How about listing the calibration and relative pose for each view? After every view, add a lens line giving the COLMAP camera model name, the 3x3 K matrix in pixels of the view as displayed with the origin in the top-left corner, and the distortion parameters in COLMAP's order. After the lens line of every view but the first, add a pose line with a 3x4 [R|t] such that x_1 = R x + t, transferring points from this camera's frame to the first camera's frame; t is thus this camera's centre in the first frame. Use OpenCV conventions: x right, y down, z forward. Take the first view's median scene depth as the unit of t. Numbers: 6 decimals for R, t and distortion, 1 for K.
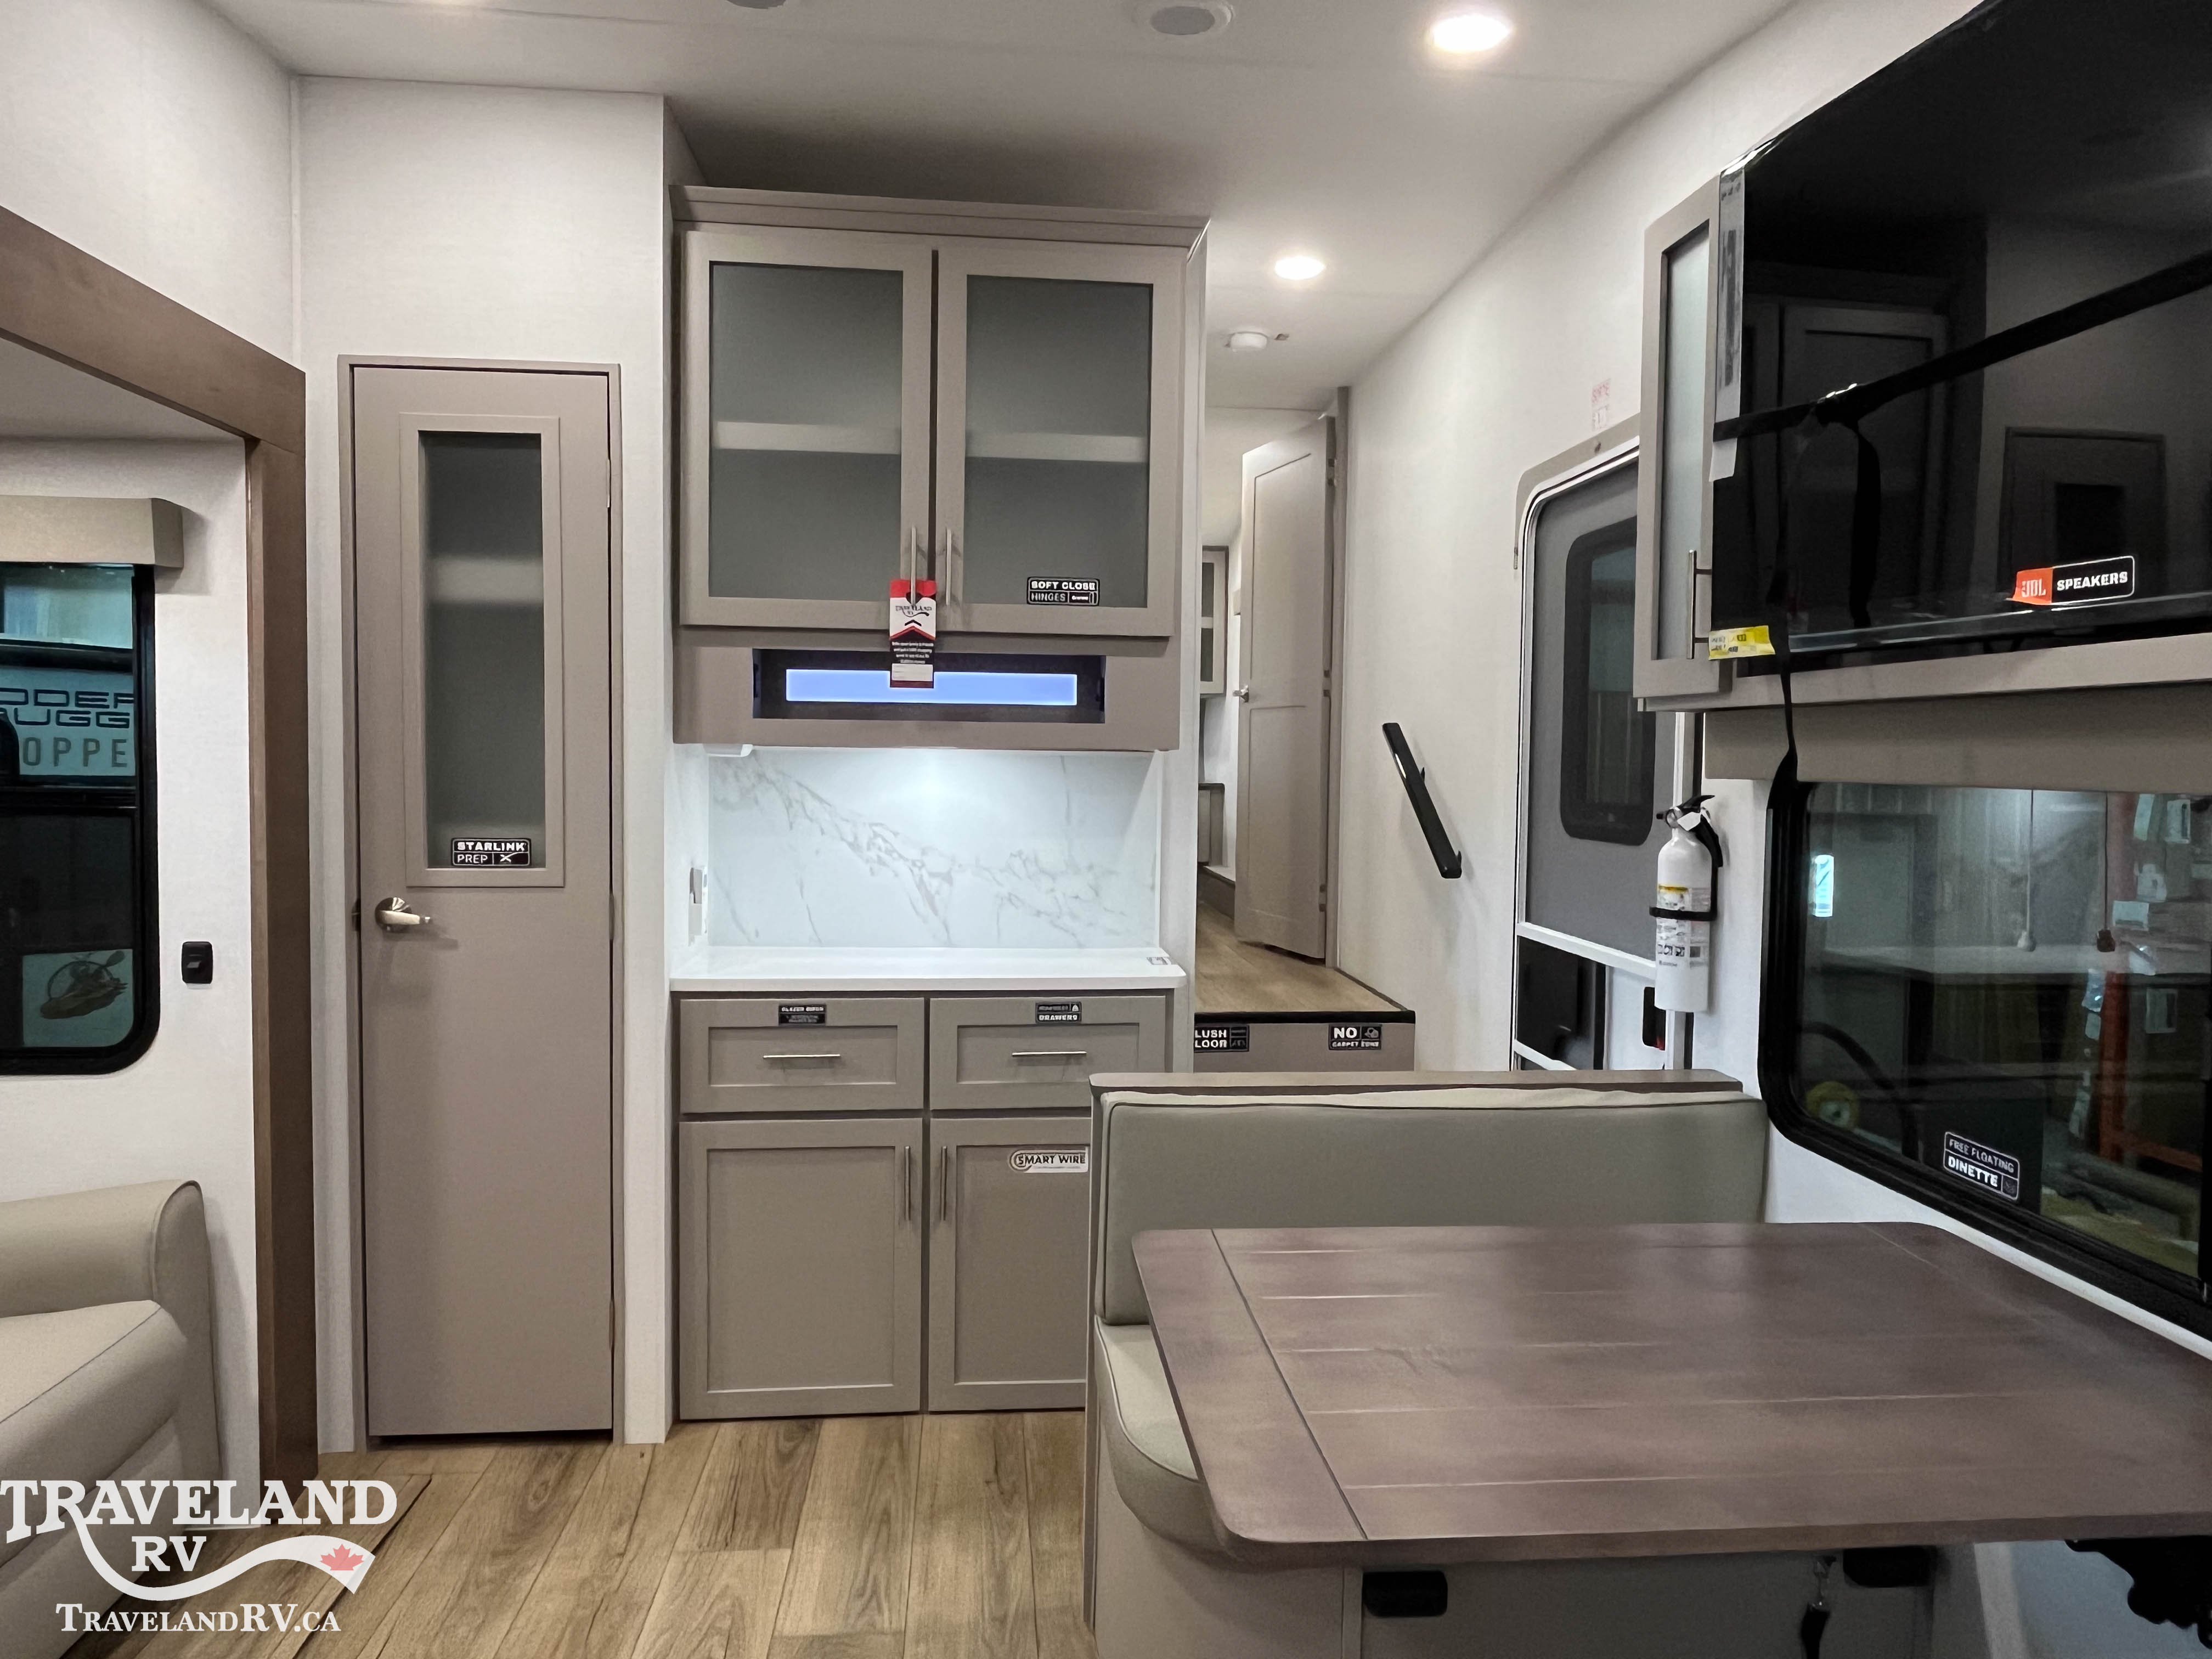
lens RADIAL K [[1390.4, 0, 1111.6], [0, 1390.4, 802.7], [0, 0, 1]] dist [-0.001724, 0.000392]
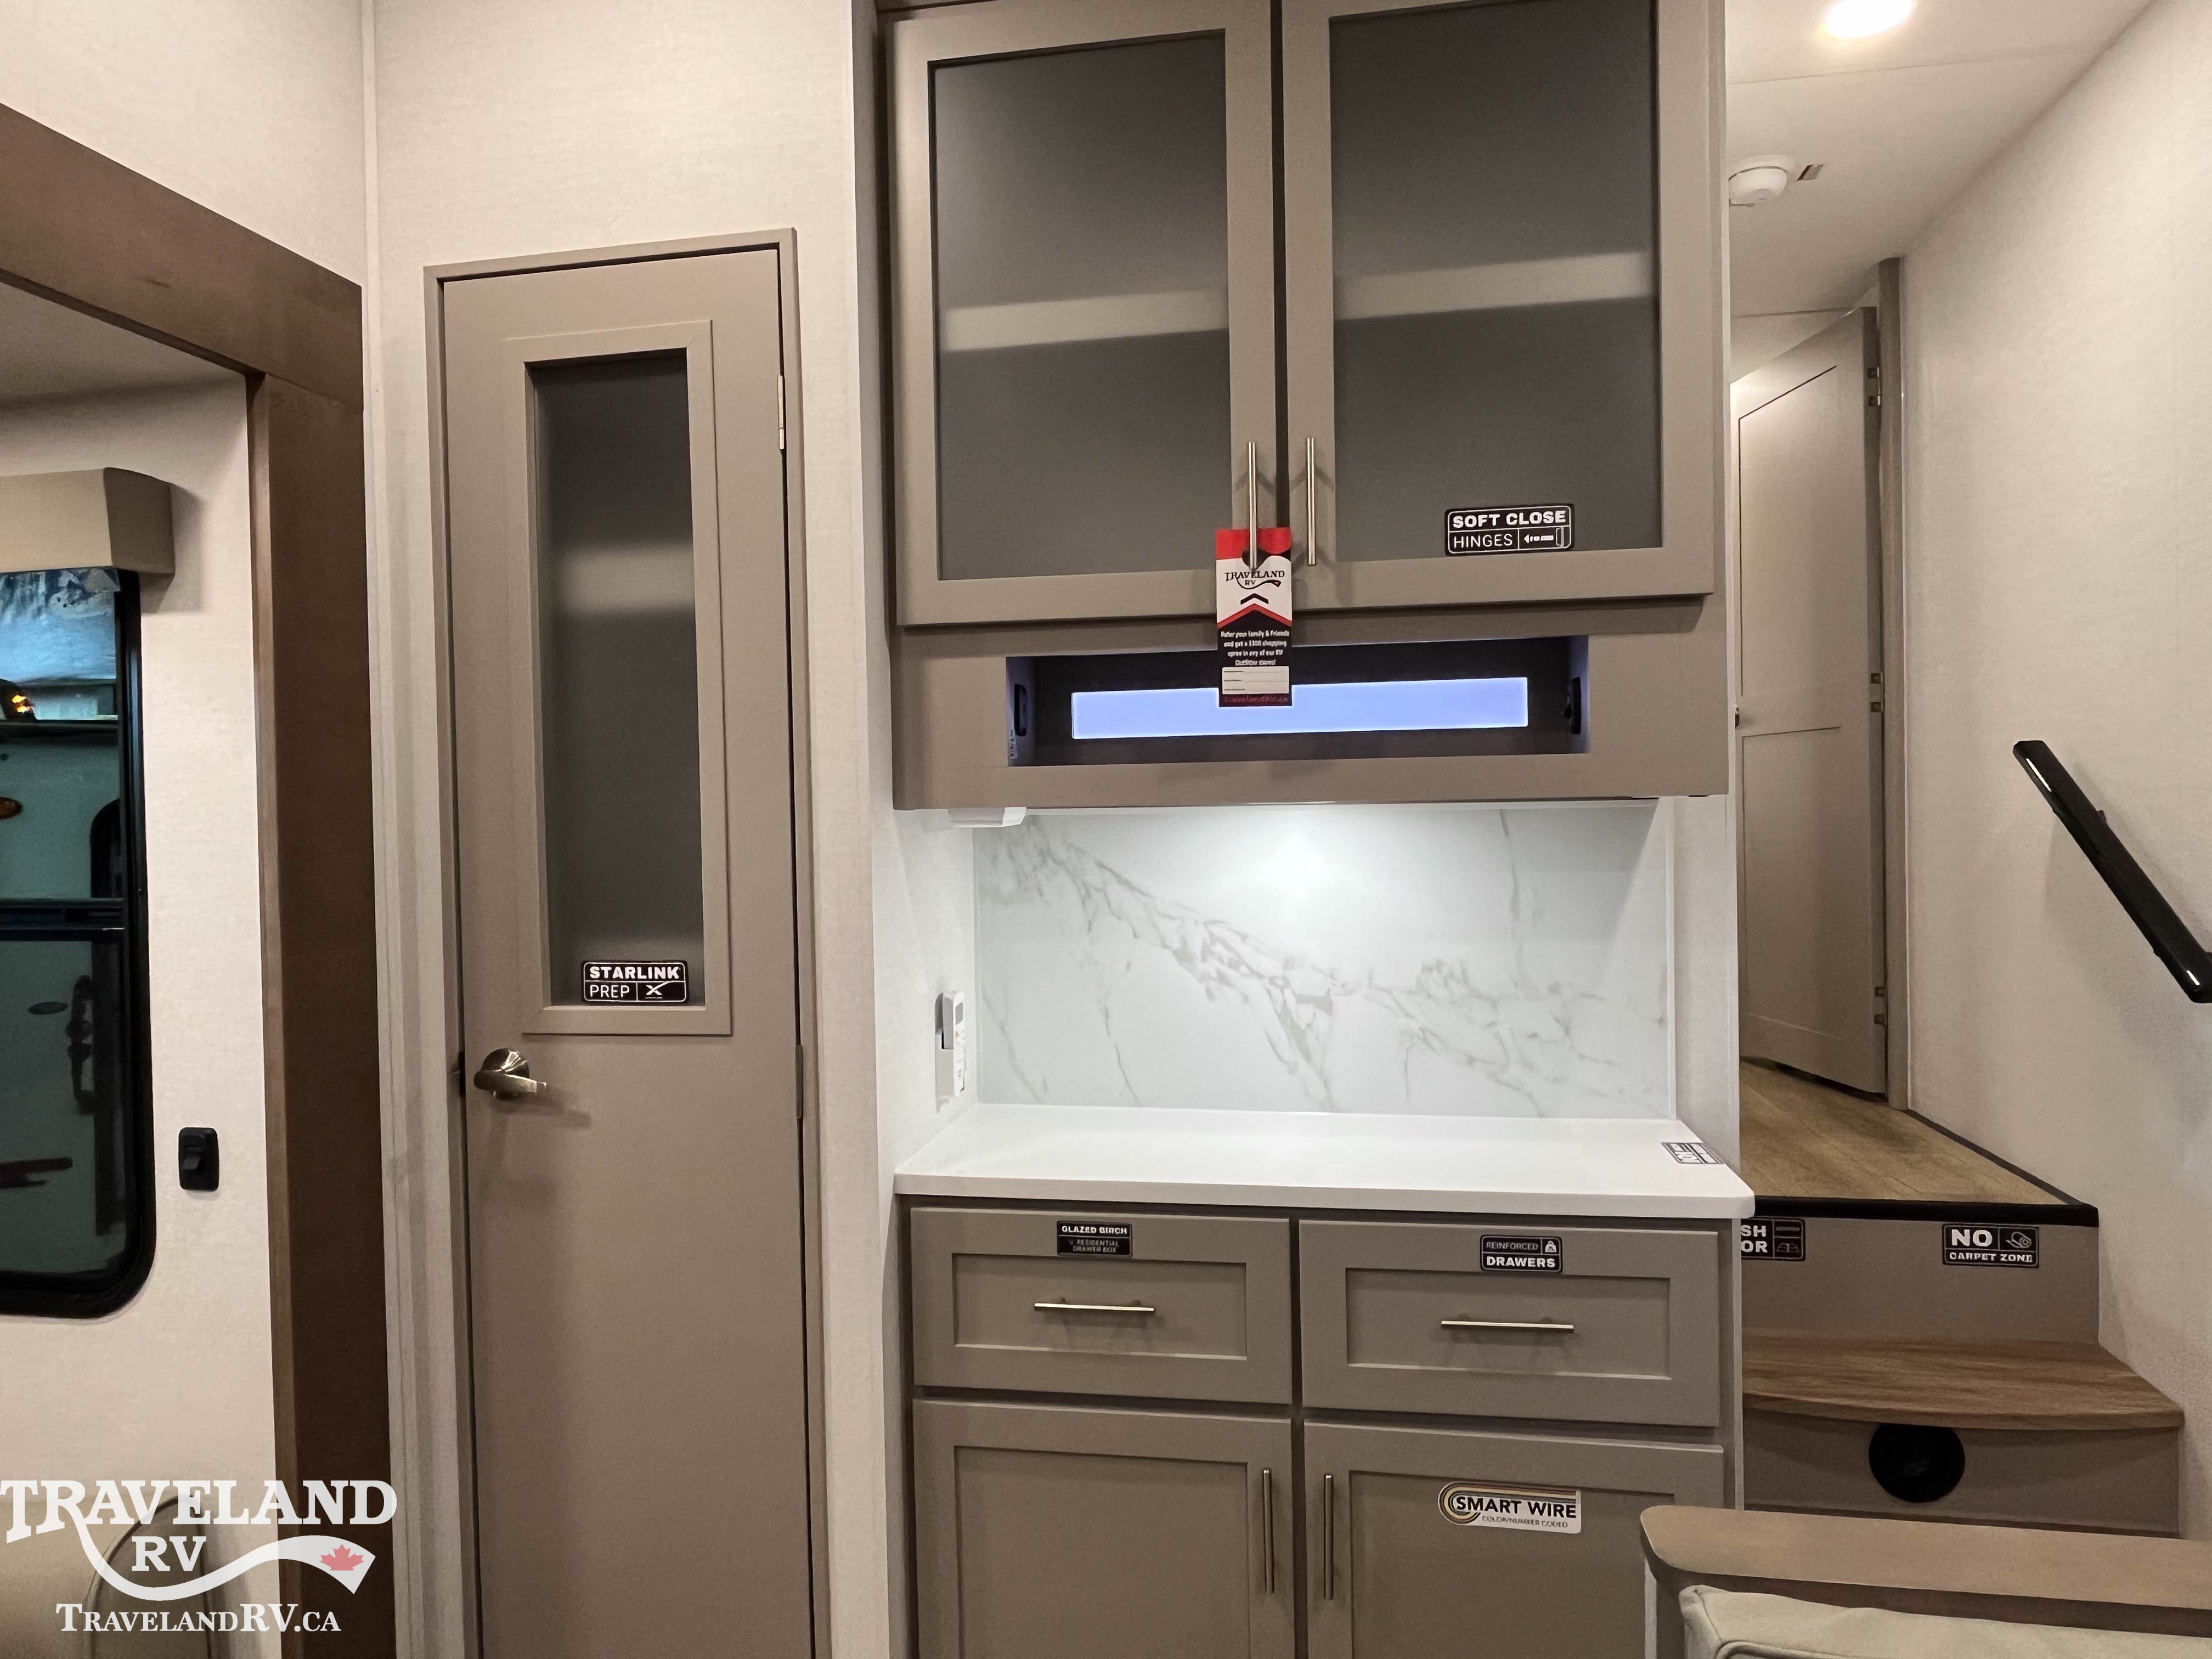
lens RADIAL K [[1390.4, 0, 1112.0], [0, 1390.4, 824.3], [0, 0, 1]] dist [-0.001724, 0.000392]
pose [[0.962316, -0.027837, -0.270503, -0.040514], [0.021009, 0.999384, -0.028106, -0.015281], [0.271119, 0.021364, 0.962309, 0.393398]]
